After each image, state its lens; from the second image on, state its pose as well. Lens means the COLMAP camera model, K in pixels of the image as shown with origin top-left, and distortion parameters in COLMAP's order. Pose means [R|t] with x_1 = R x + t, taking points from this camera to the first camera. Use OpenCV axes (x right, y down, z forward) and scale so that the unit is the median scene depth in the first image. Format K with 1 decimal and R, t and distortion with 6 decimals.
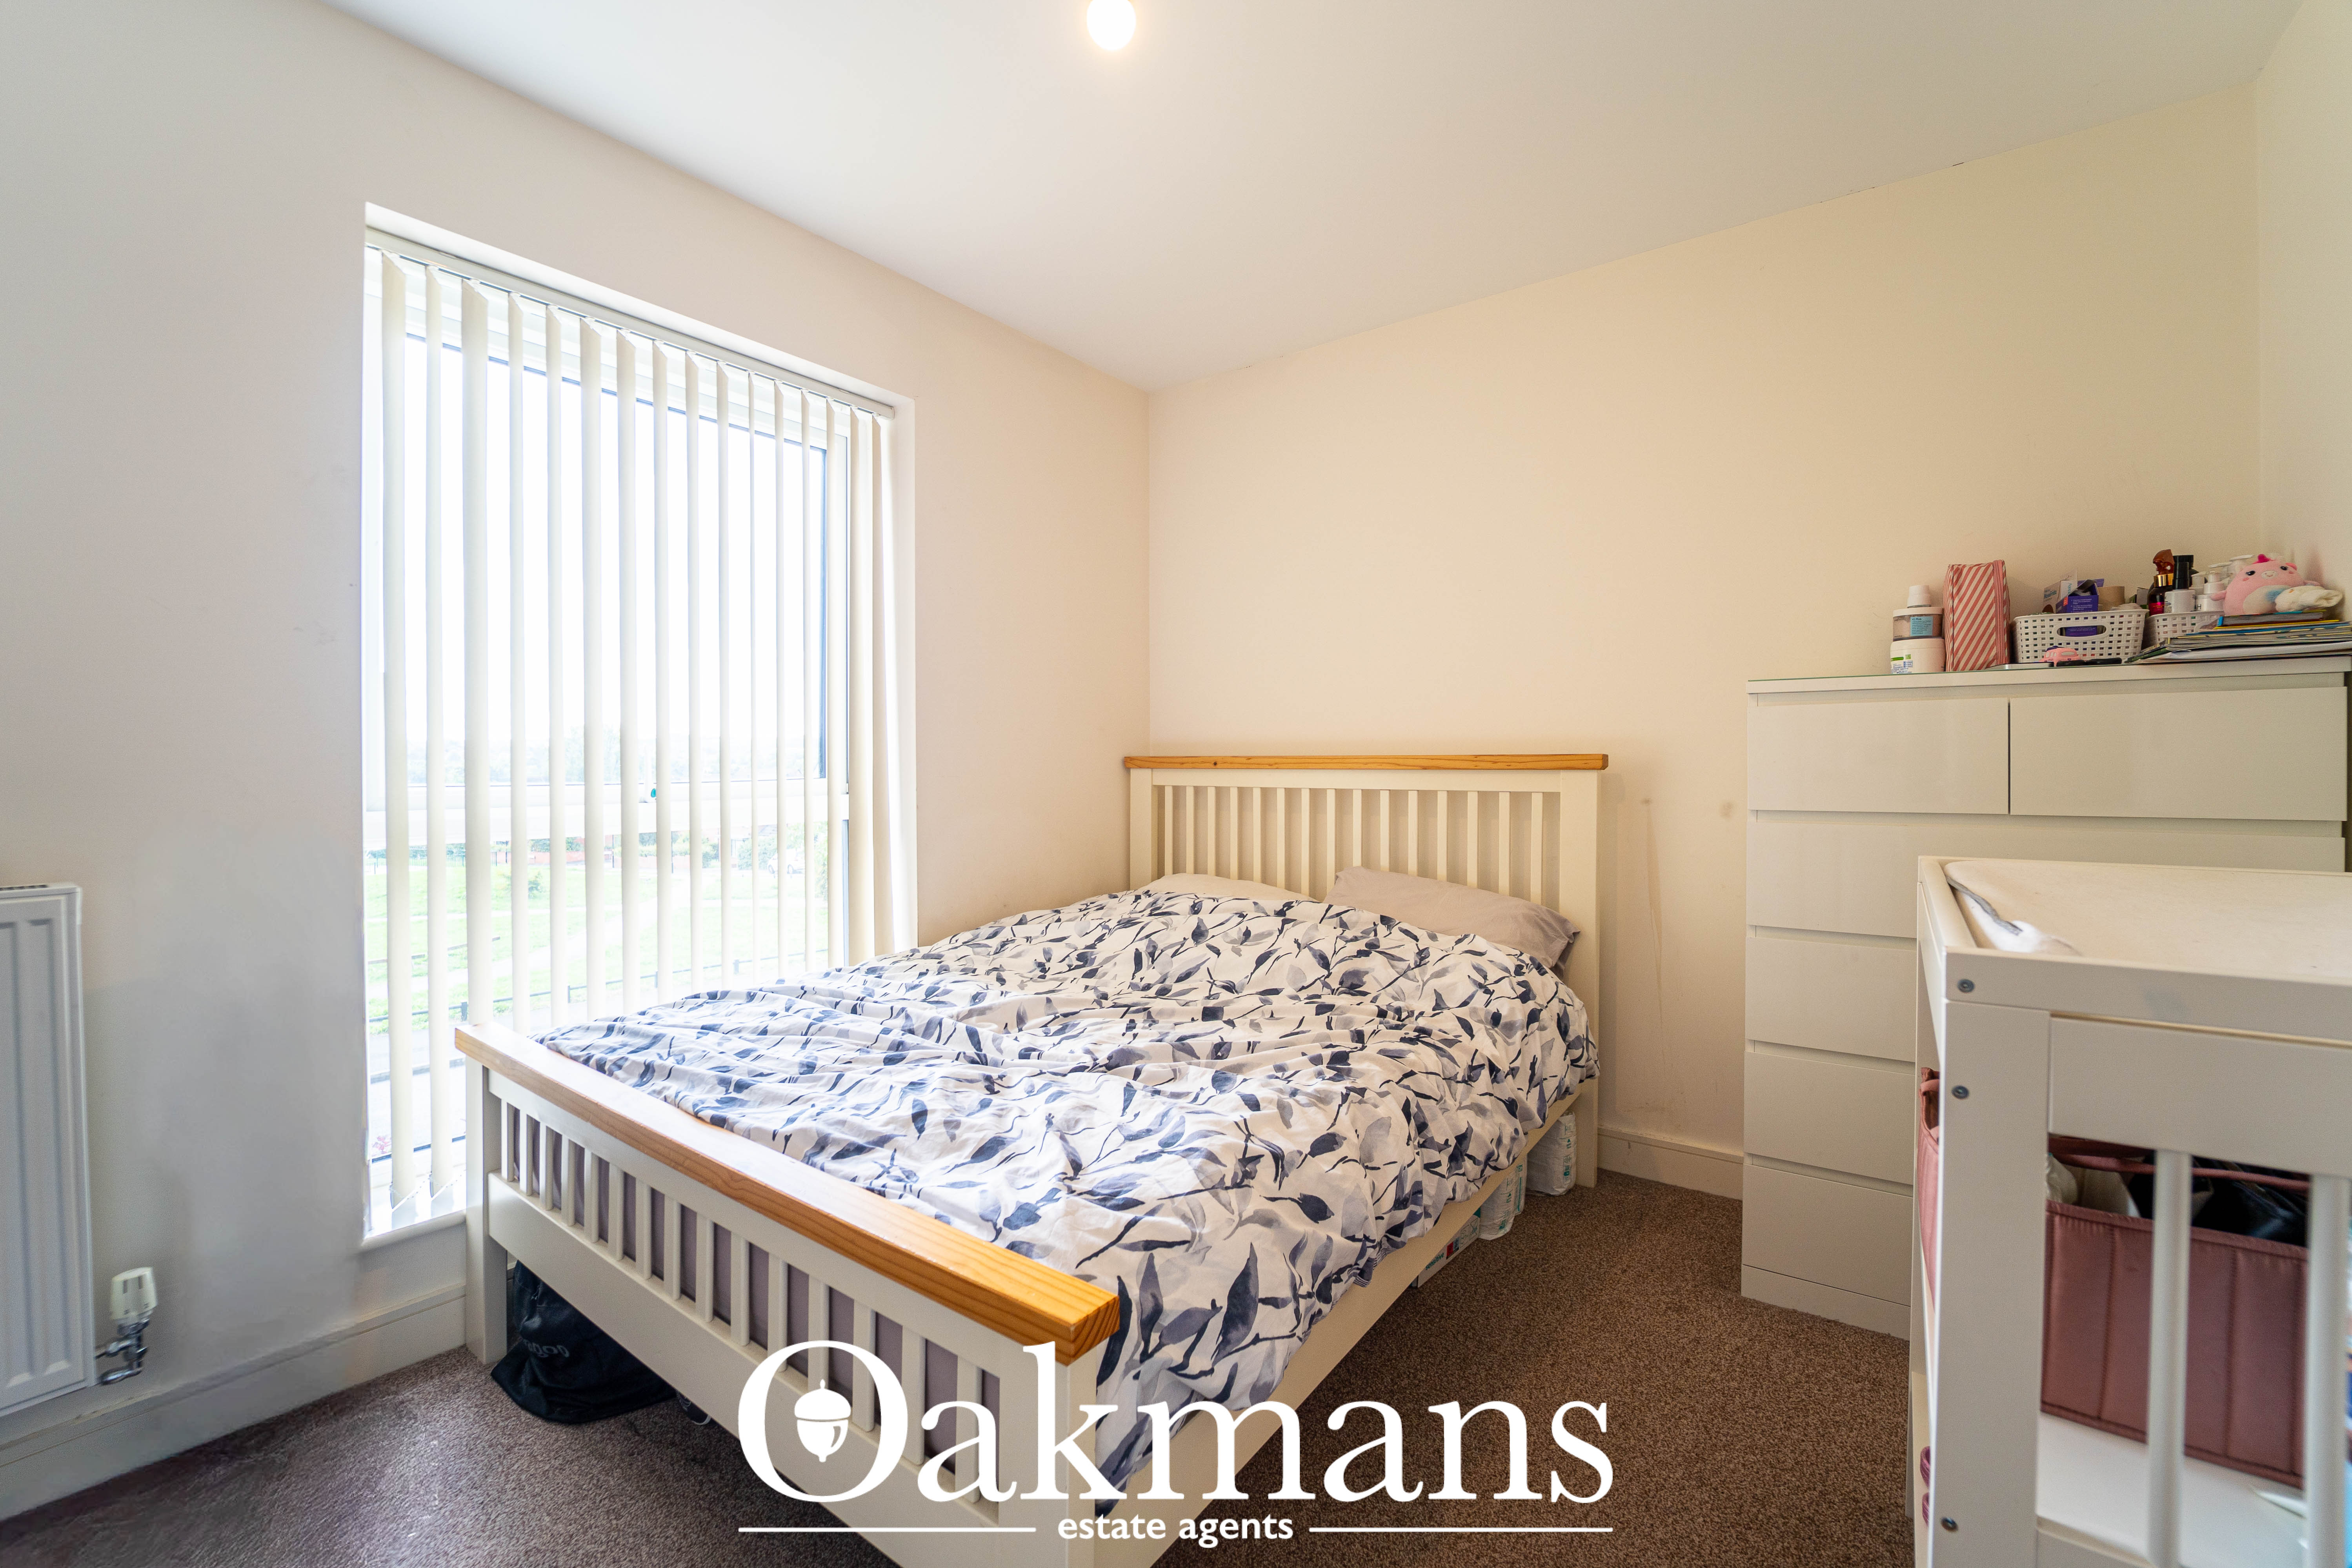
lens RADIAL K [[971.5, 0, 1165.0], [0, 971.5, 775.2], [0, 0, 1]] dist [-0.023327, -0.000271]
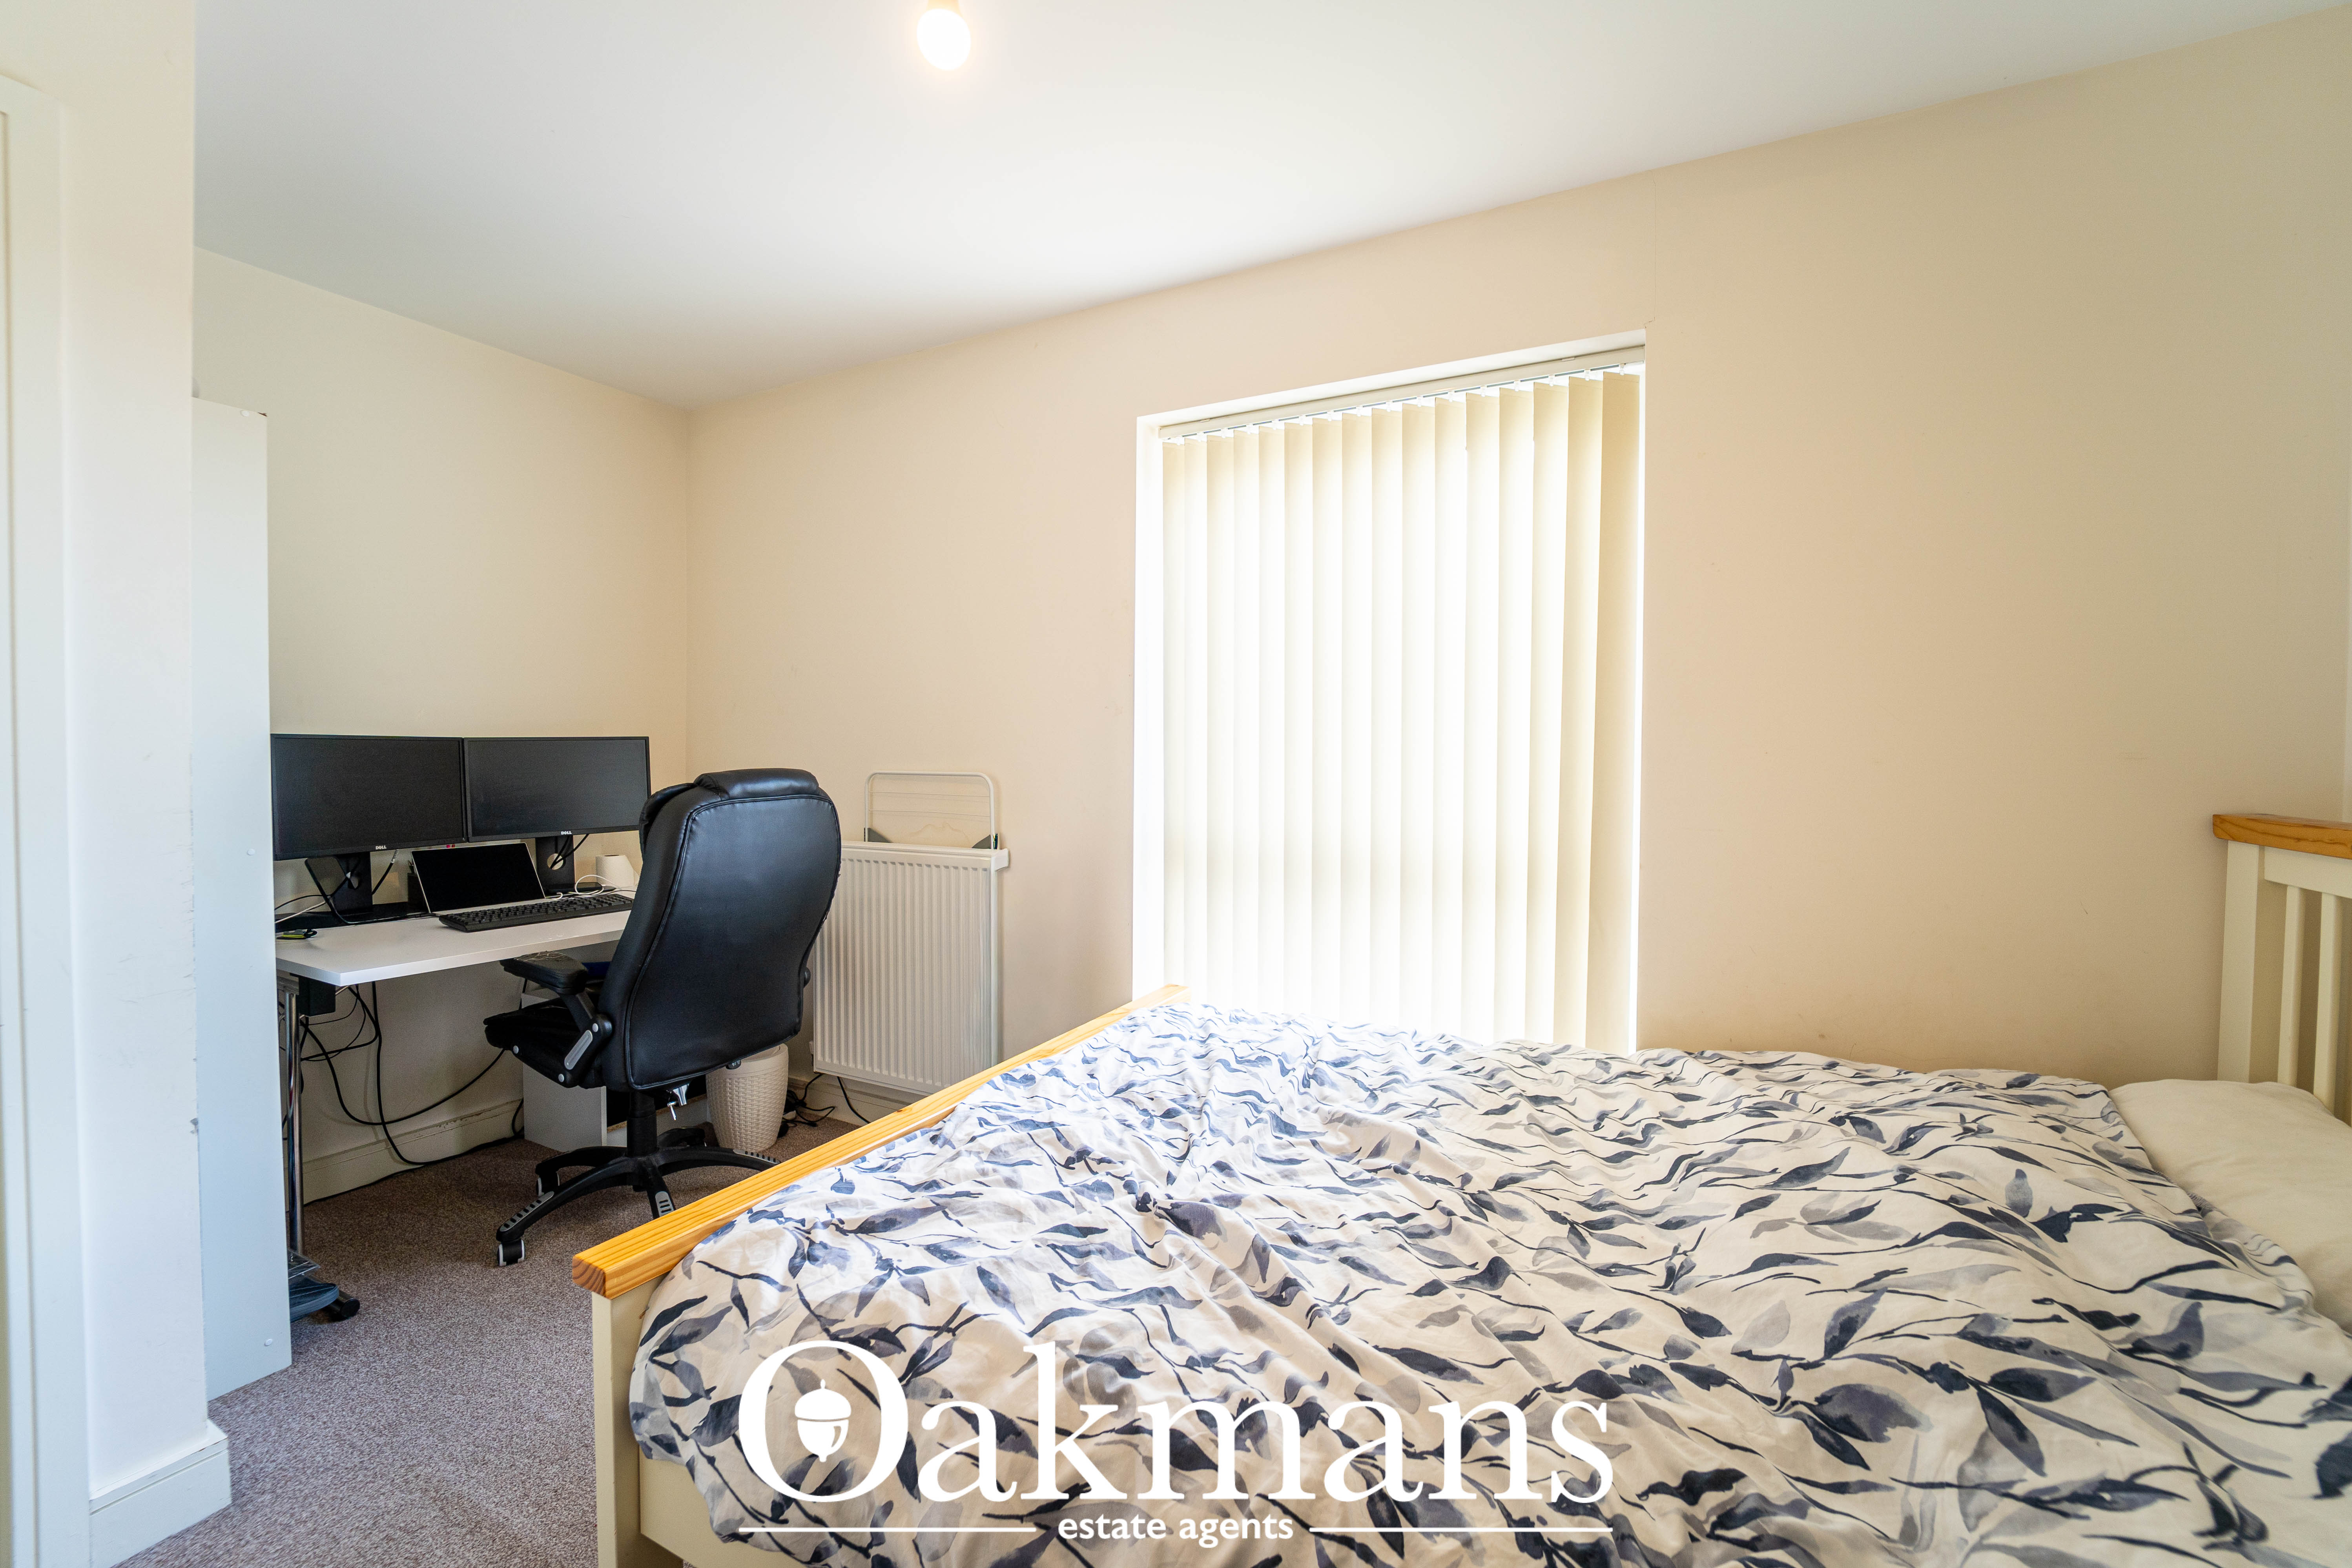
lens RADIAL K [[971.5, 0, 1167.4], [0, 971.5, 779.3], [0, 0, 1]] dist [-0.023327, -0.000271]
pose [[0.150542, 0.032541, -0.988068, 0.538993], [-0.019411, 0.999363, 0.029956, -0.063087], [0.988413, 0.014670, 0.151077, 0.649351]]
